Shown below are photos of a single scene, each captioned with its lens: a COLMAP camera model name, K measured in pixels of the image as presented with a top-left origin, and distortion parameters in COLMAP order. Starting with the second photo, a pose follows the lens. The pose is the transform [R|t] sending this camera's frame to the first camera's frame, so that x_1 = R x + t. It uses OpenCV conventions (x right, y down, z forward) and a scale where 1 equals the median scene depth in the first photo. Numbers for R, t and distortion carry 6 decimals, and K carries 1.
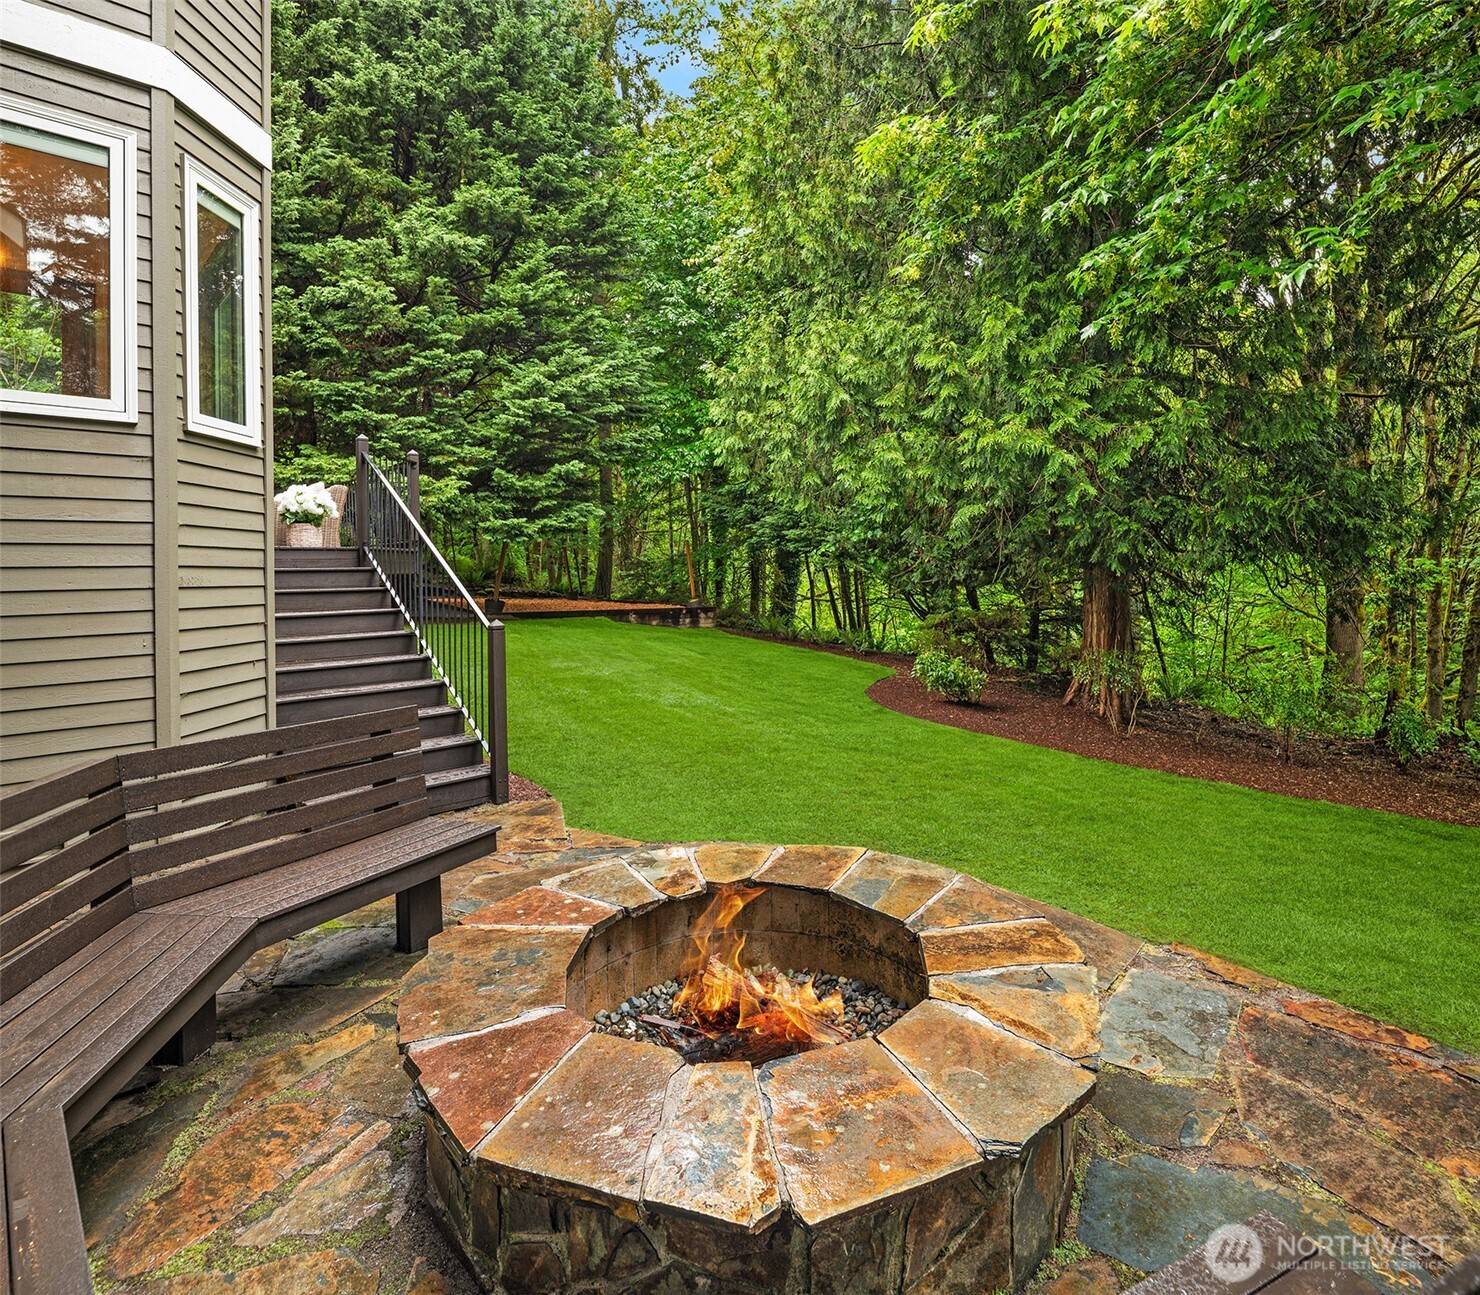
lens RADIAL K [[763.7, 0, 740.0], [0, 763.7, 568.6], [0, 0, 1]] dist [0.001450, 0.000578]
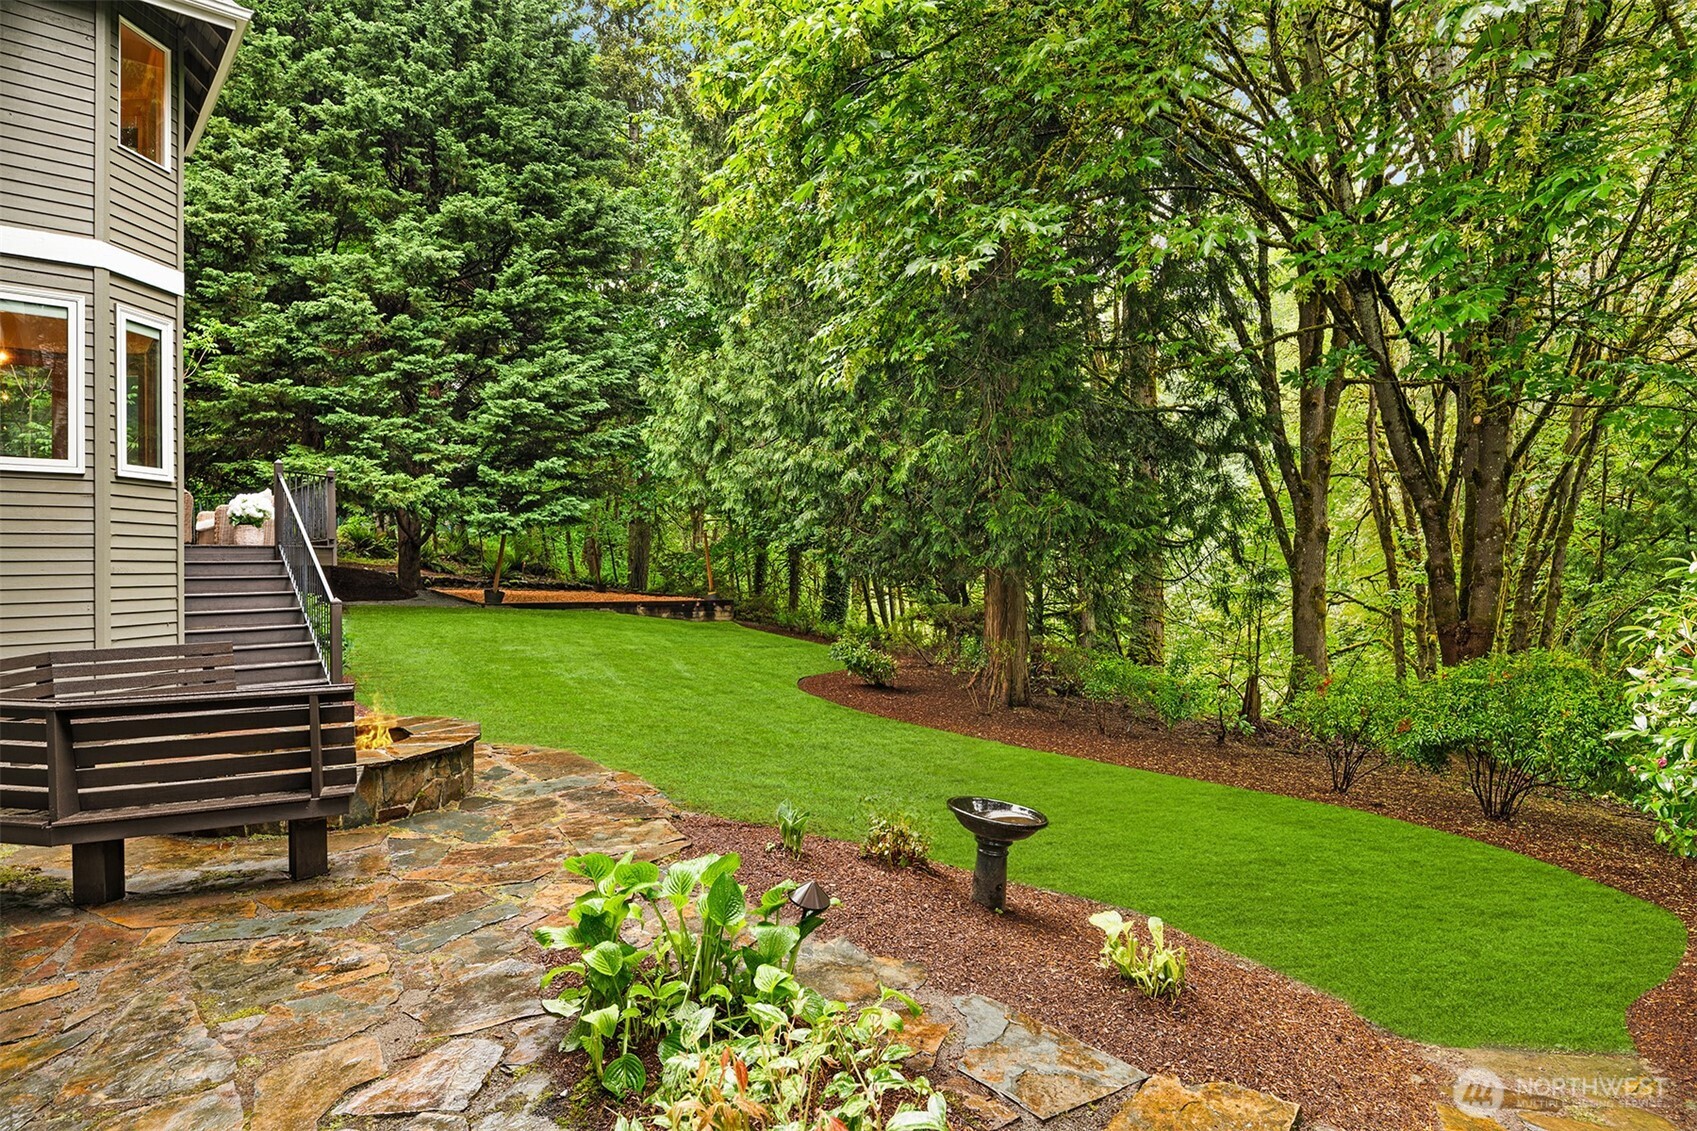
lens RADIAL K [[935.2, 0, 899.9], [0, 935.2, 561.8], [0, 0, 1]] dist [-0.004558, -0.000921]
pose [[0.999793, 0.005703, -0.019553, 0.297470], [-0.005656, 0.999981, 0.002436, -0.004545], [0.019566, -0.002325, 0.999806, -0.286749]]
